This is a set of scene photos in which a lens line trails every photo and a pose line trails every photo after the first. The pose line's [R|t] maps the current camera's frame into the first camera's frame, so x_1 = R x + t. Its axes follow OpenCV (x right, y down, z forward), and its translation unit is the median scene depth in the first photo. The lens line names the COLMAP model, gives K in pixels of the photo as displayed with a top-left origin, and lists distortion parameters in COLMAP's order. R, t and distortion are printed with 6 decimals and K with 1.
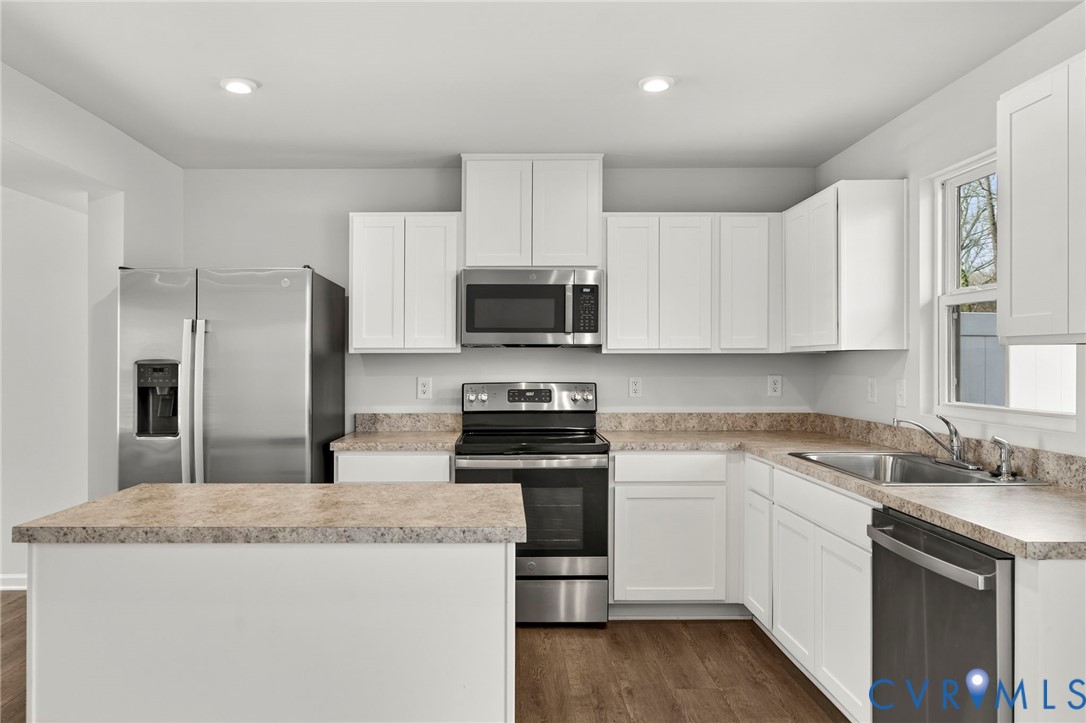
lens RADIAL K [[762.5, 0, 507.9], [0, 762.5, 363.3], [0, 0, 1]] dist [0.001393, 0.001148]
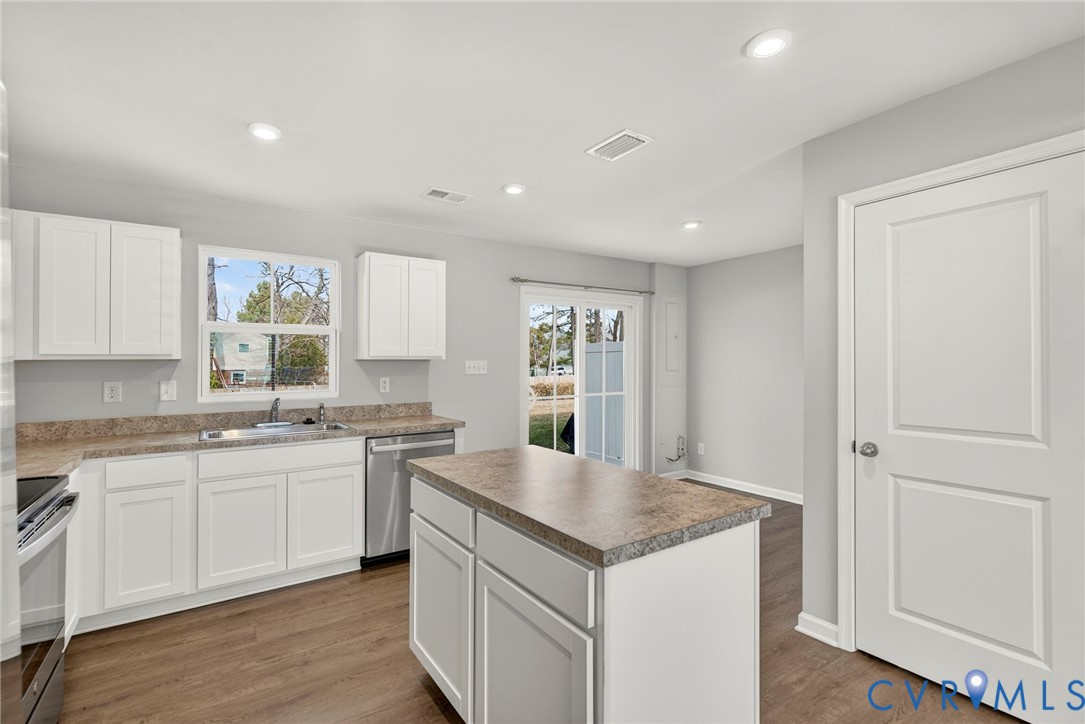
lens RADIAL K [[492.8, 0, 535.5], [0, 492.8, 360.3], [0, 0, 1]] dist [0.008855, -0.000315]
pose [[-0.568870, 0.012238, 0.822337, -0.540755], [0.010044, 0.999918, -0.007933, -0.002802], [-0.822366, 0.003747, -0.568946, 0.867498]]
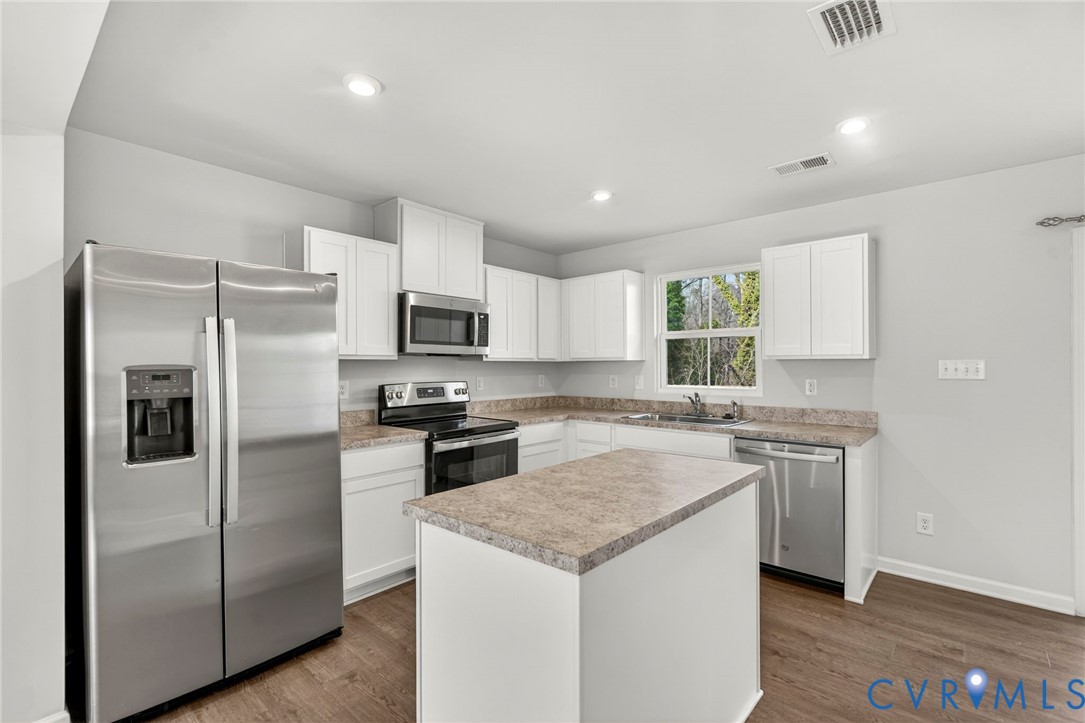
lens RADIAL K [[492.8, 0, 536.6], [0, 492.8, 363.6], [0, 0, 1]] dist [0.008855, -0.000315]
pose [[0.651108, 0.004105, 0.758974, -0.556586], [0.001186, 0.999979, -0.006425, -0.001987], [-0.758984, 0.005084, 0.651089, 0.335848]]
